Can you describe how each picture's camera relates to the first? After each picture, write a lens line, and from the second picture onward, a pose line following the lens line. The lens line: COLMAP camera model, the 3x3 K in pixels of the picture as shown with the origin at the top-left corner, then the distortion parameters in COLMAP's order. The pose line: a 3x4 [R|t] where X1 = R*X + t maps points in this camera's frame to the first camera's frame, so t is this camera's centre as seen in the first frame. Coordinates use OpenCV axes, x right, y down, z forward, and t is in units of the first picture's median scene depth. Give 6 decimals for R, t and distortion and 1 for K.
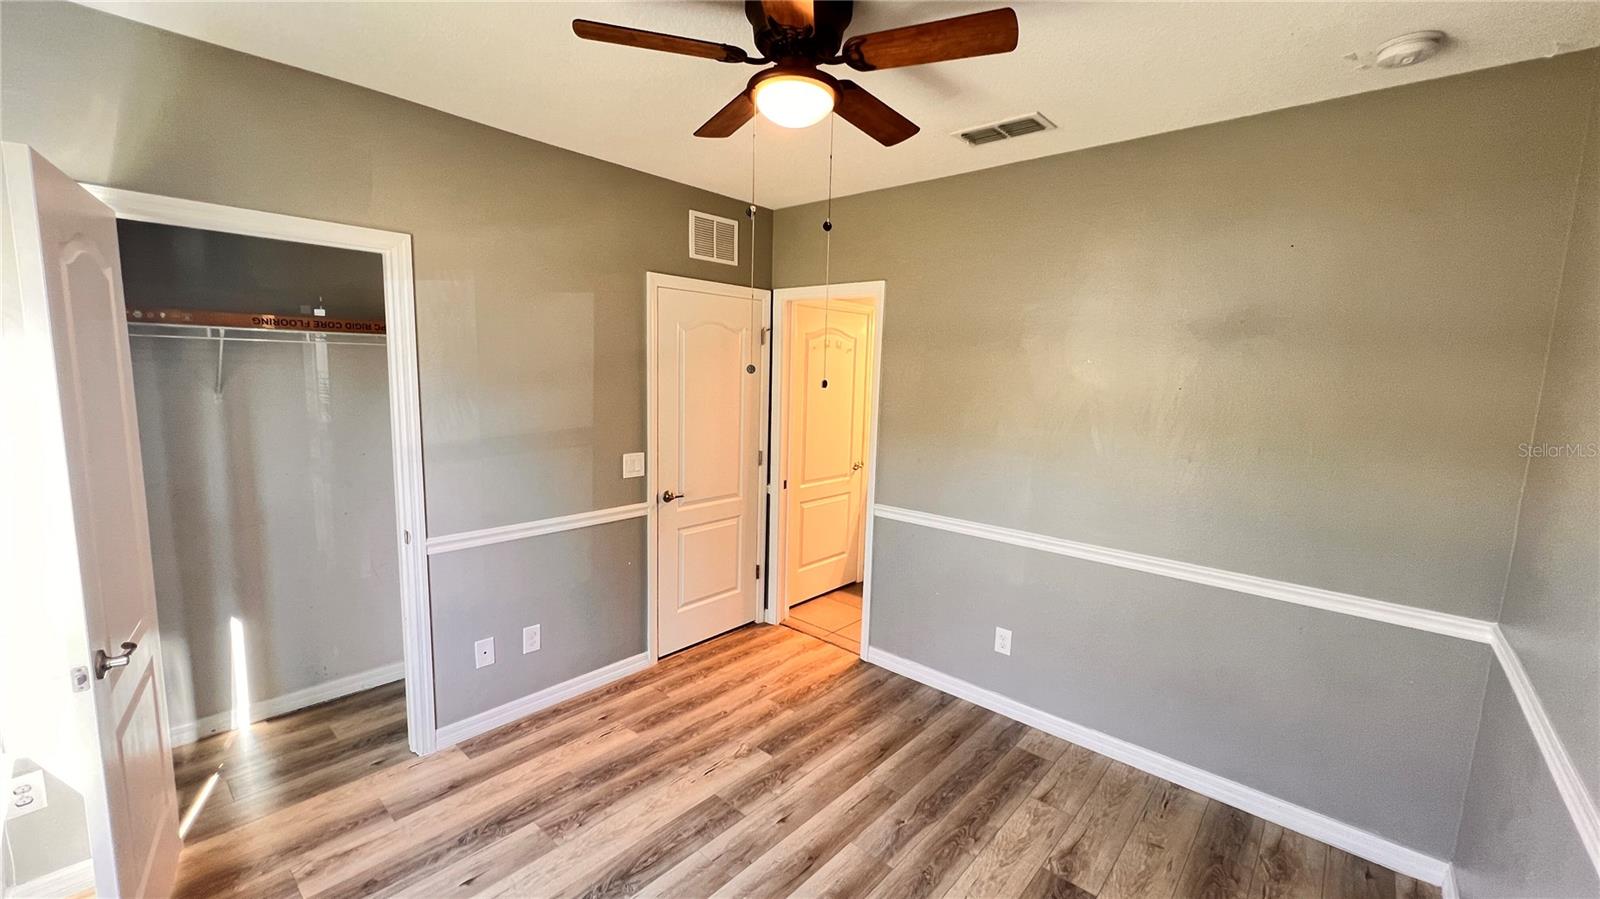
lens RADIAL K [[640.1, 0, 799.2], [0, 640.1, 451.8], [0, 0, 1]] dist [0.000042, 0.000231]
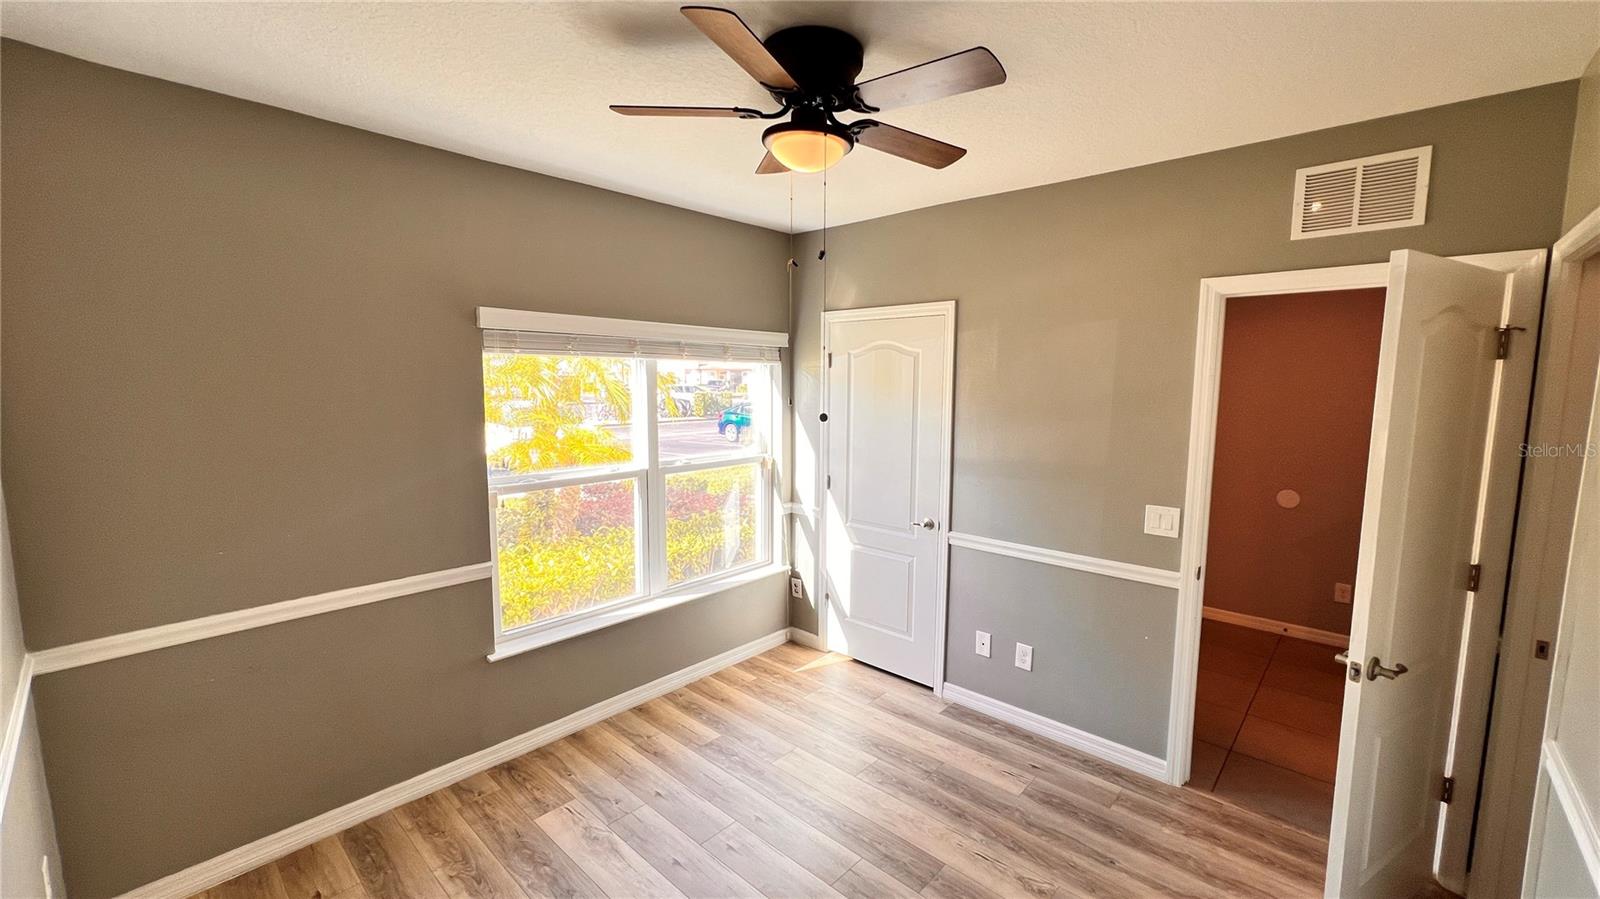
lens RADIAL K [[640.1, 0, 799.2], [0, 640.1, 451.8], [0, 0, 1]] dist [0.000042, 0.000231]
pose [[-0.017460, 0.085435, -0.996191, 0.626007], [-0.136629, 0.986792, 0.087024, -0.083426], [0.990468, 0.137628, -0.005557, 0.610931]]
